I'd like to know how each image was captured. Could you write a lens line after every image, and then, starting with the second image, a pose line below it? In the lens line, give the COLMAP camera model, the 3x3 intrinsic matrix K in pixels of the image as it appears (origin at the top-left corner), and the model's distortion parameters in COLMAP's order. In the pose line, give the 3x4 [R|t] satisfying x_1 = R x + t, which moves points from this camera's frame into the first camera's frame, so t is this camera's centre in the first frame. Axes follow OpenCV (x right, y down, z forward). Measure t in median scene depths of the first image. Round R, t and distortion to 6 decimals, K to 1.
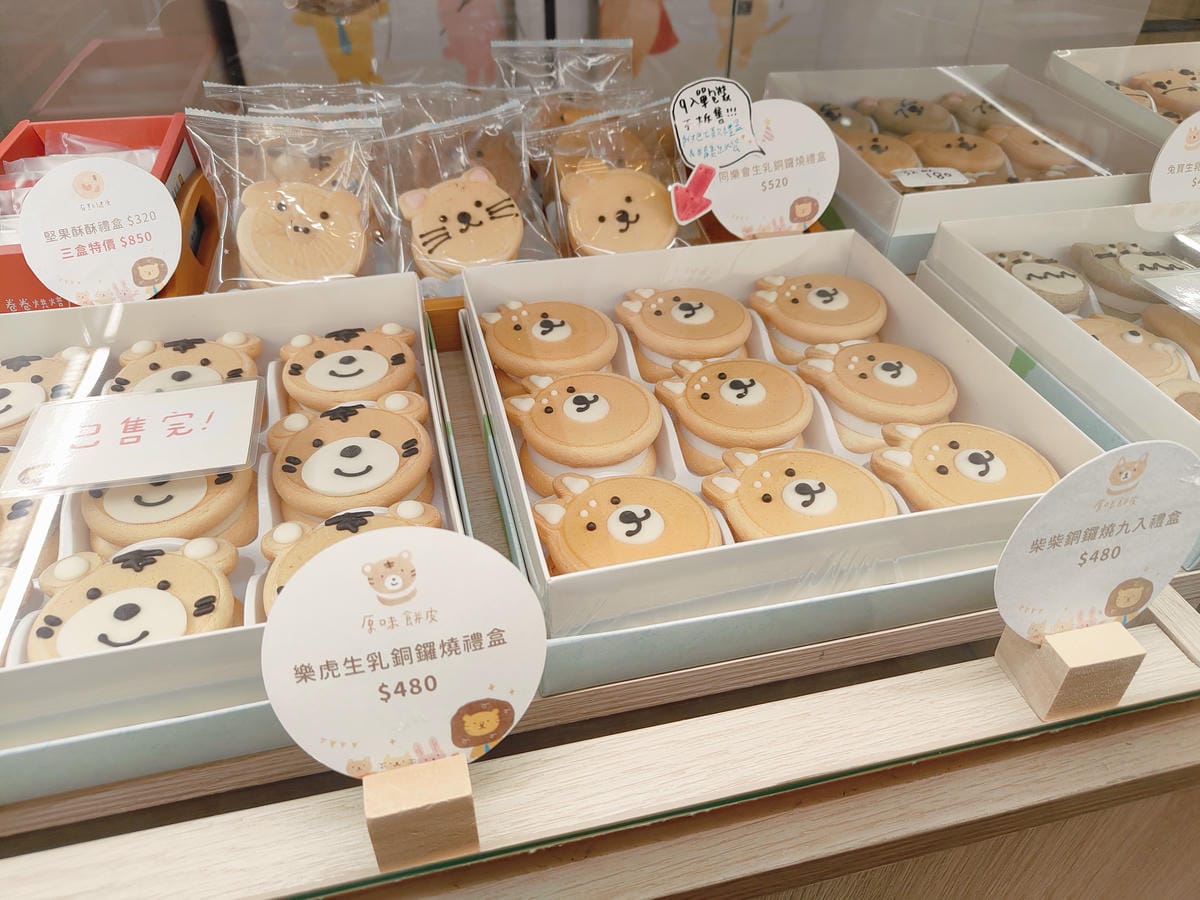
lens RADIAL K [[907.0, 0, 600.0], [0, 907.0, 450.0], [0, 0, 1]] dist [-0.016782, 0.003160]
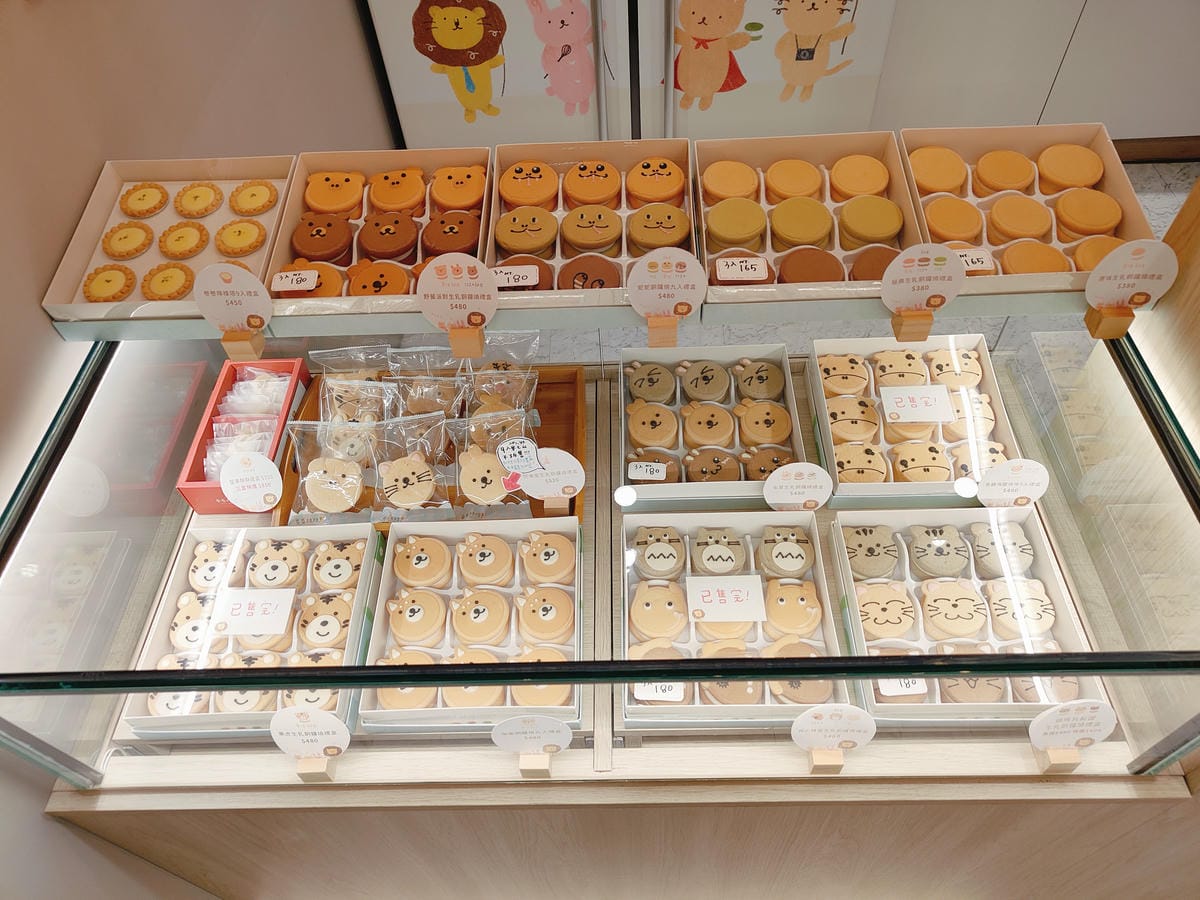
lens RADIAL K [[907.0, 0, 600.0], [0, 907.0, 450.0], [0, 0, 1]] dist [-0.016782, 0.003160]
pose [[0.970823, 0.149203, -0.187729, 0.759563], [-0.102890, 0.966311, 0.235916, -0.966206], [0.216604, -0.209717, 0.953468, -1.035787]]
